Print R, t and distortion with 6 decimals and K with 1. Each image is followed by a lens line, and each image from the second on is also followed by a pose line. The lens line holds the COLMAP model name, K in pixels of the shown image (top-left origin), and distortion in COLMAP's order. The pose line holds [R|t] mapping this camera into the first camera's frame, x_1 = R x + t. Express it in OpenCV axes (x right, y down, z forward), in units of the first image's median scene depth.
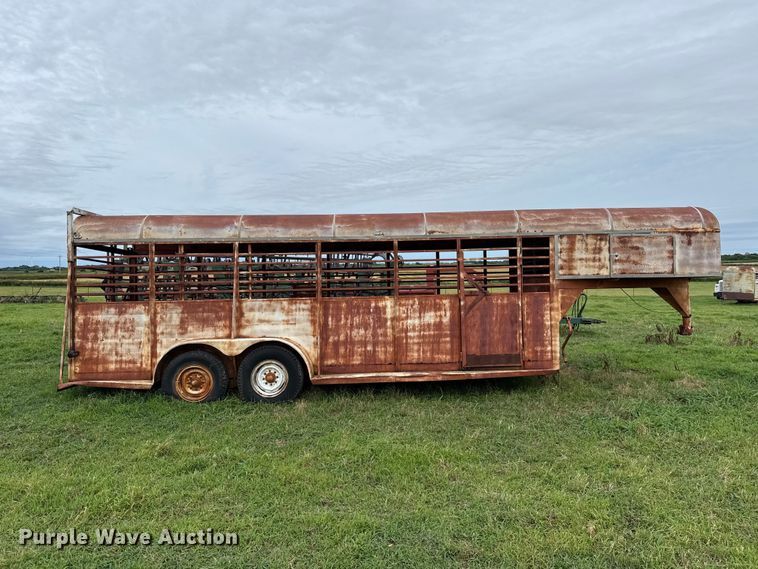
lens RADIAL K [[530.3, 0, 379.0], [0, 530.3, 284.5], [0, 0, 1]] dist [0.194188, -0.394533]
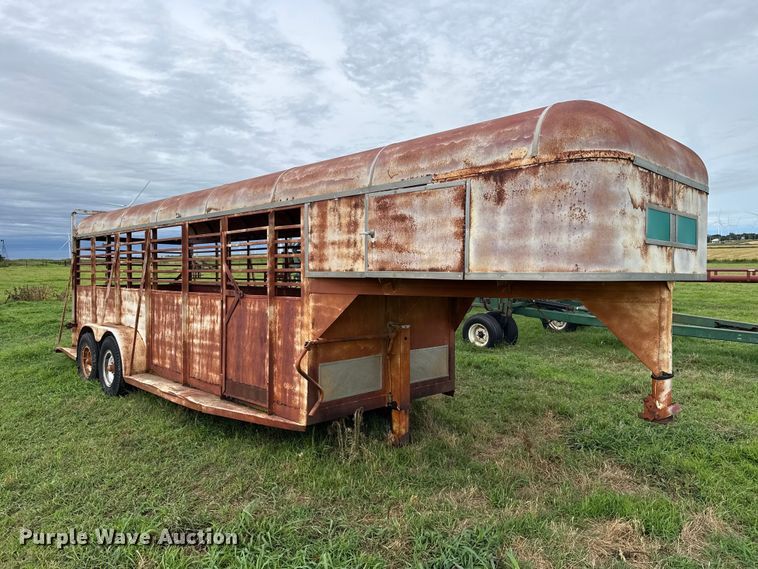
lens RADIAL K [[526.7, 0, 379.0], [0, 526.7, 284.5], [0, 0, 1]] dist [0.082635, -0.092922]
pose [[0.675054, 0.038063, -0.736786, 0.822893], [-0.004422, 0.998859, 0.047550, -0.030053], [0.737755, -0.028841, 0.674452, 0.665828]]
